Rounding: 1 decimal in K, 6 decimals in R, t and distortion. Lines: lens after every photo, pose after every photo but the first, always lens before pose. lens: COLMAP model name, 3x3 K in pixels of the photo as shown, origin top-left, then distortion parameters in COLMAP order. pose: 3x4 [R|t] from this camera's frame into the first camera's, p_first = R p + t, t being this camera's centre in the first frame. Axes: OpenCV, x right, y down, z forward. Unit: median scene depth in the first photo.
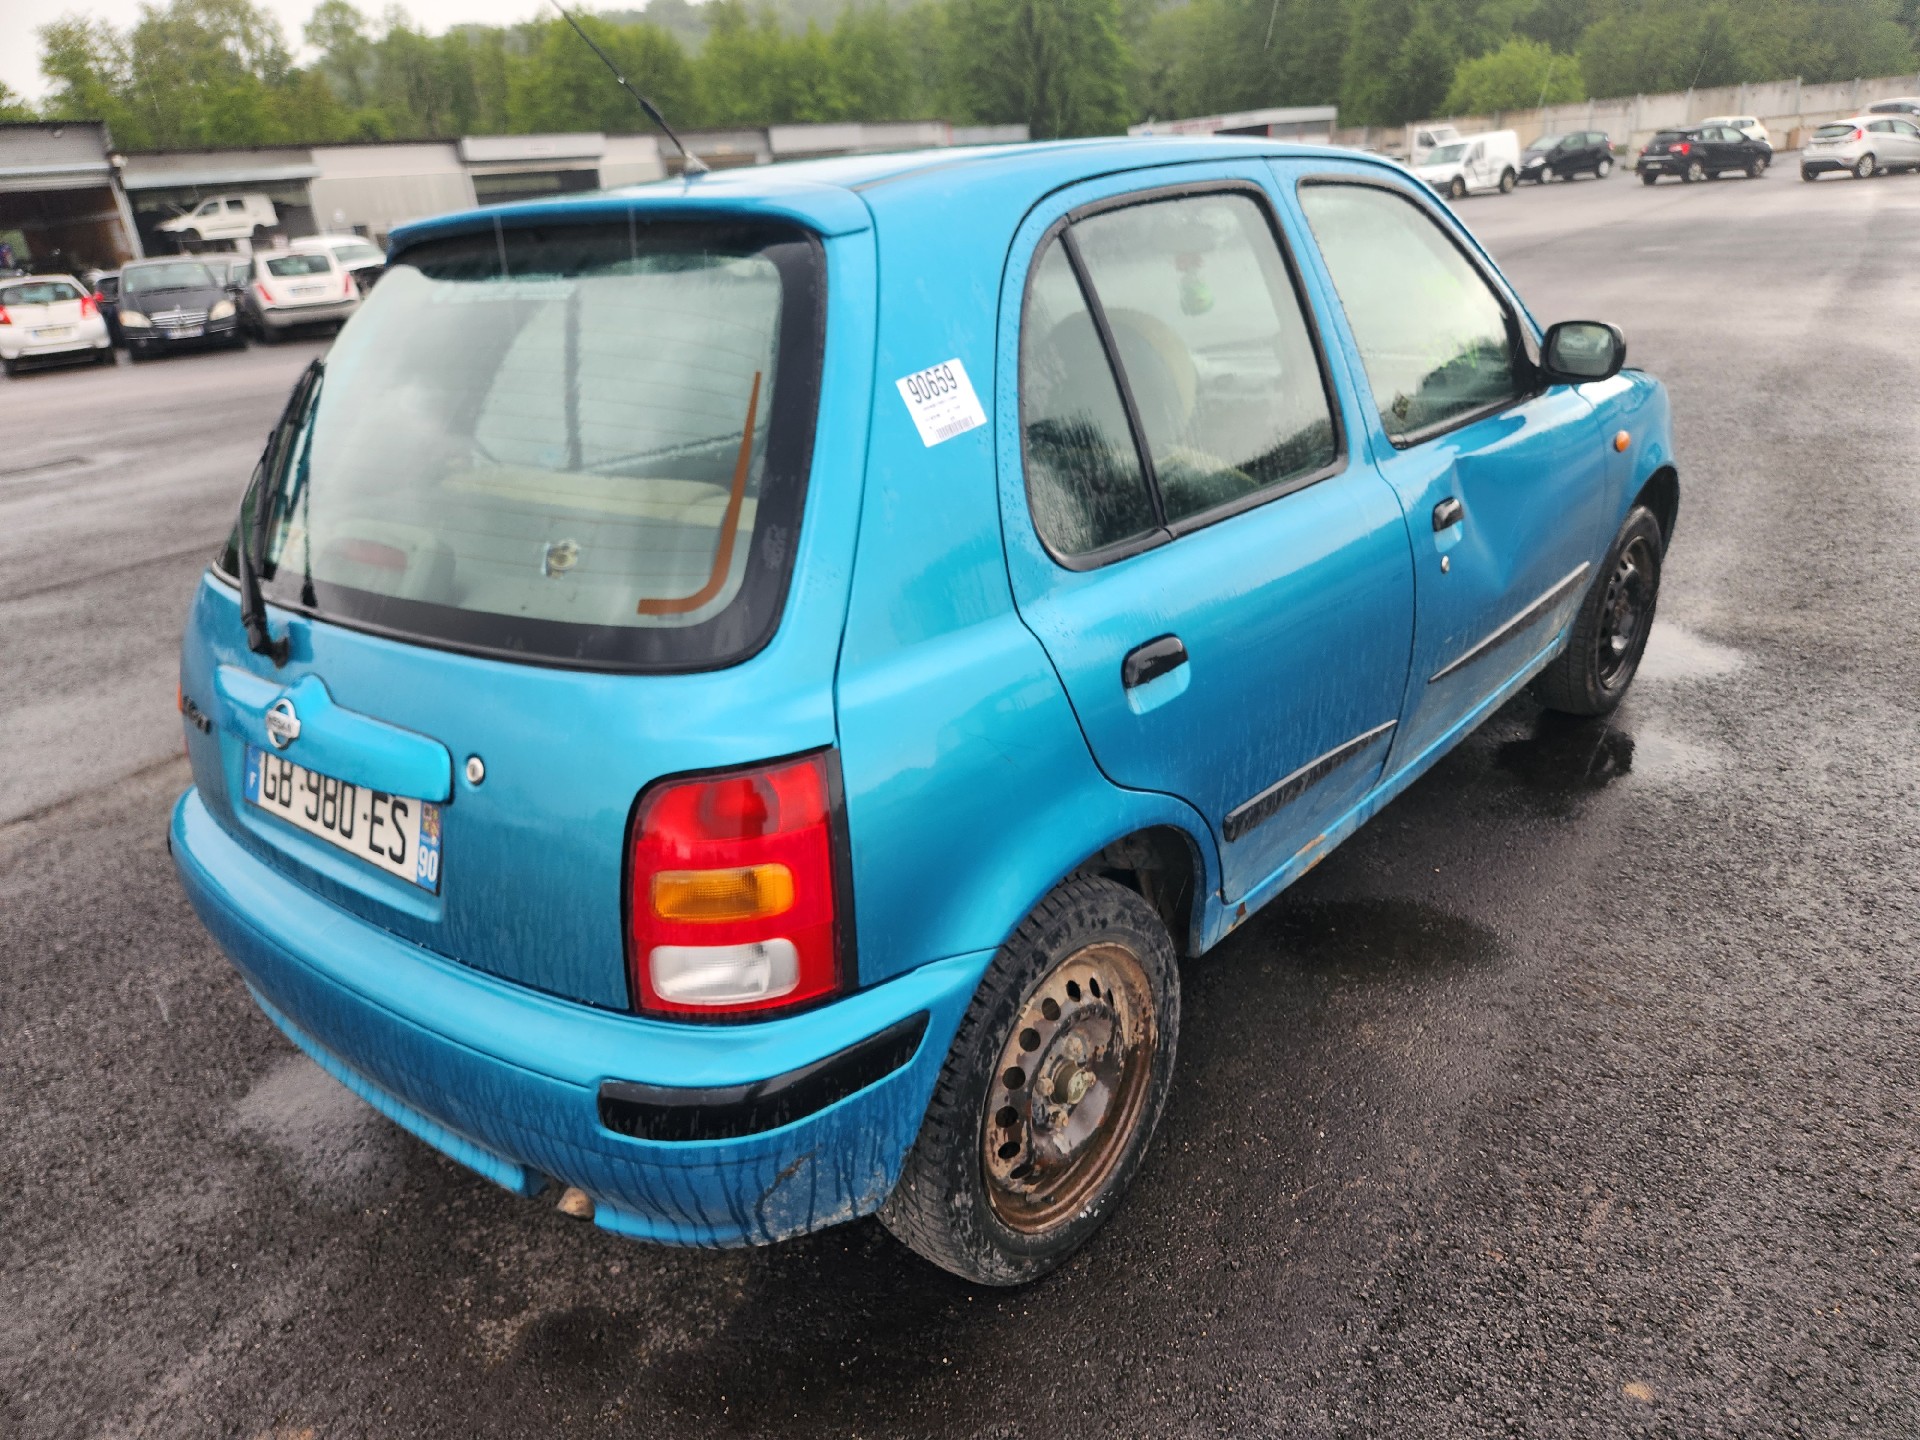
lens RADIAL K [[1267.9, 0, 960.0], [0, 1267.9, 720.0], [0, 0, 1]] dist [0.000156, -0.003888]
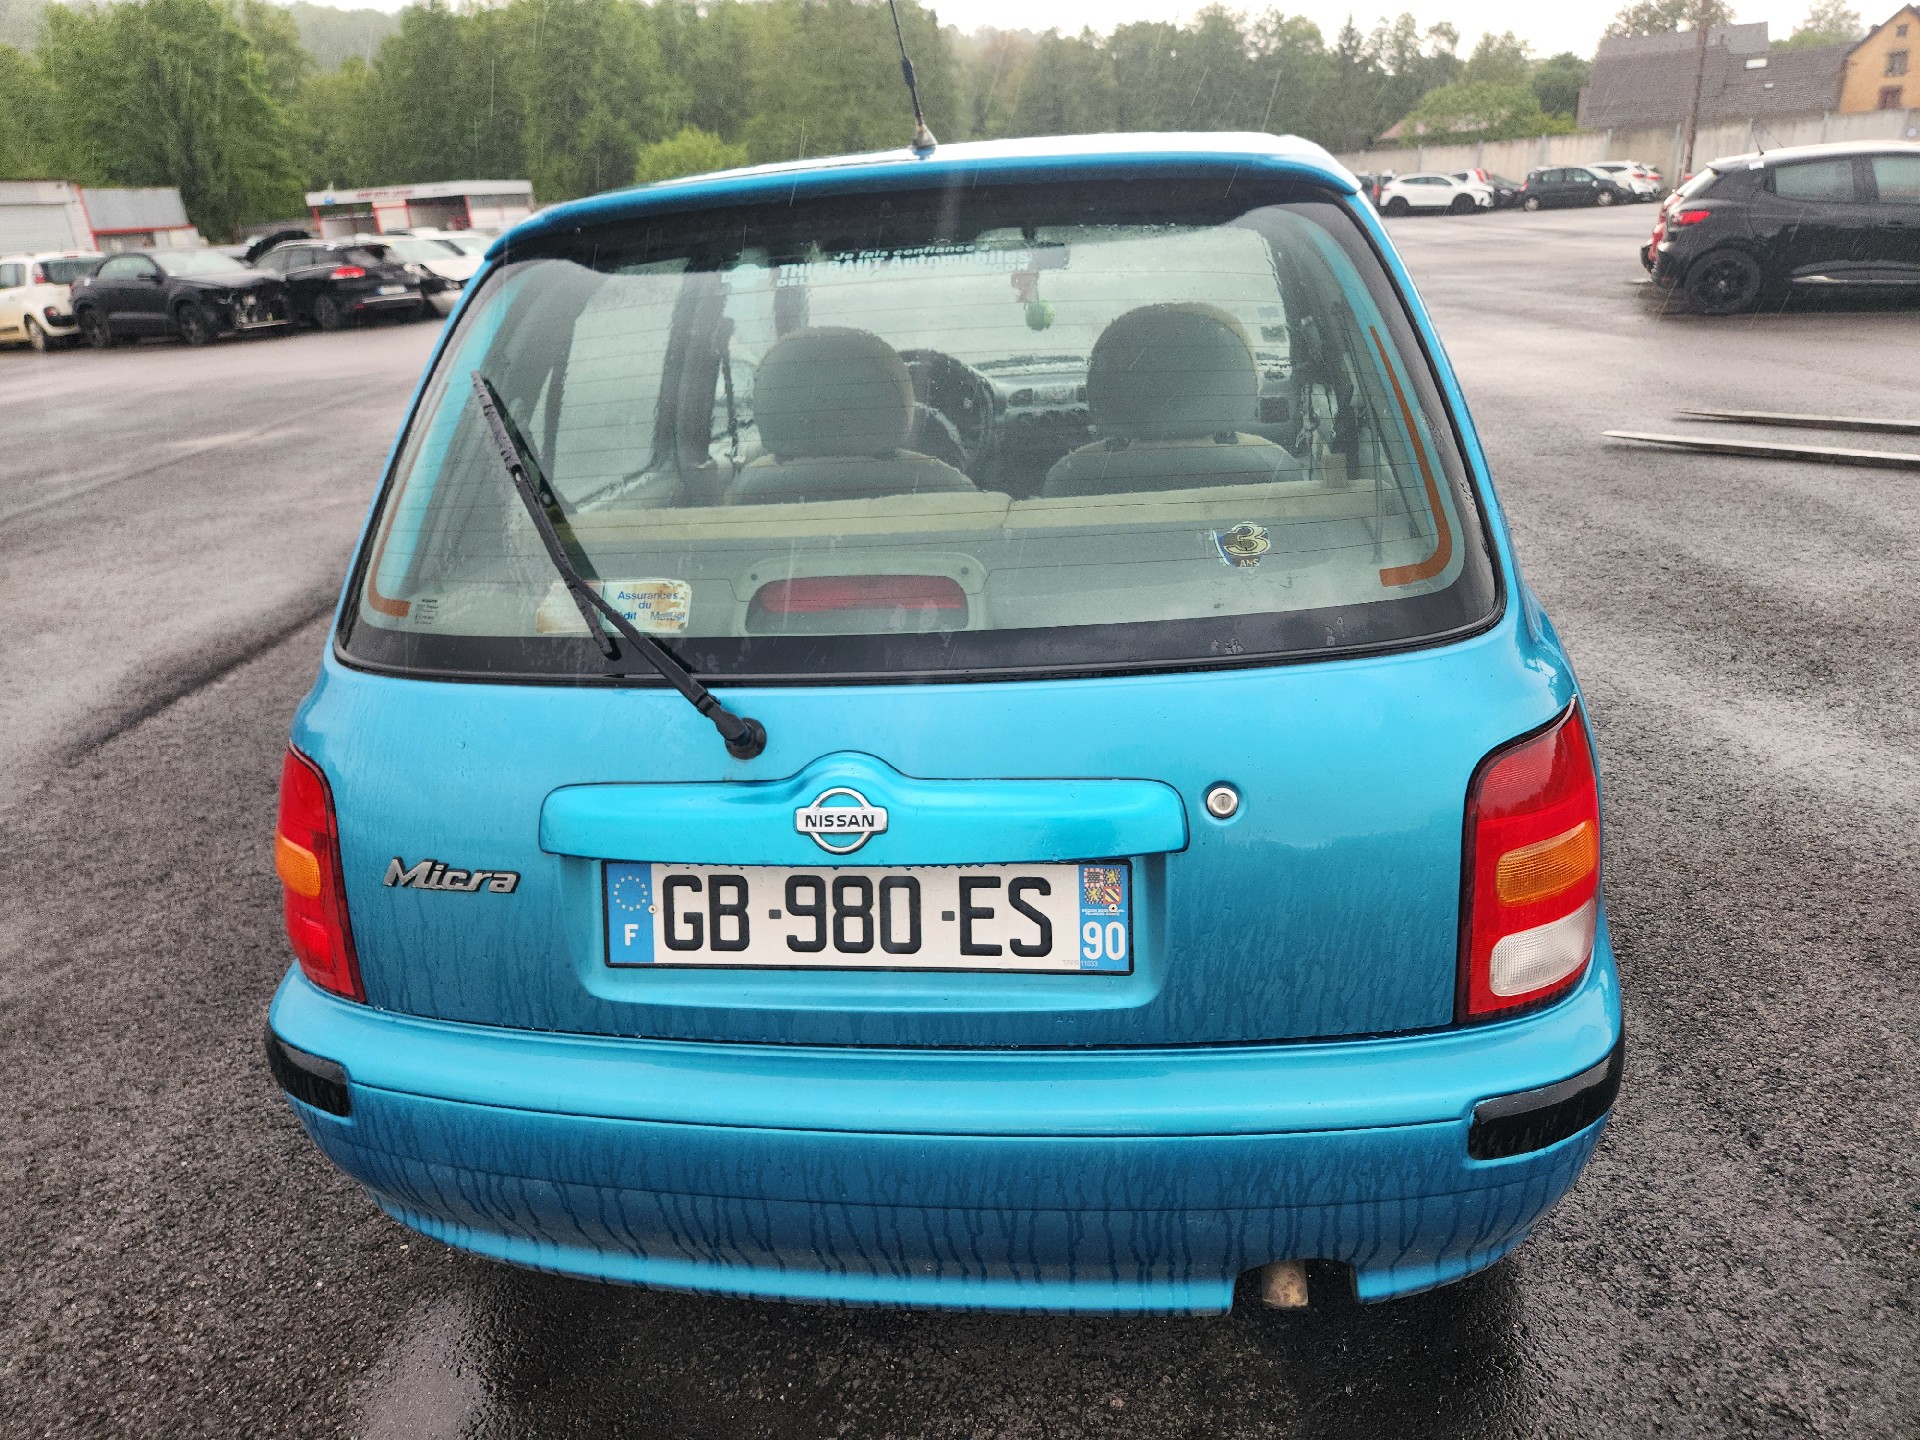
lens RADIAL K [[1298.4, 0, 960.0], [0, 1298.4, 720.0], [0, 0, 1]] dist [0.000296, -0.022316]
pose [[0.847859, -0.155673, 0.506853, -0.871445], [0.184535, 0.982802, -0.006833, -0.035854], [-0.497073, 0.099326, 0.862005, 0.313108]]
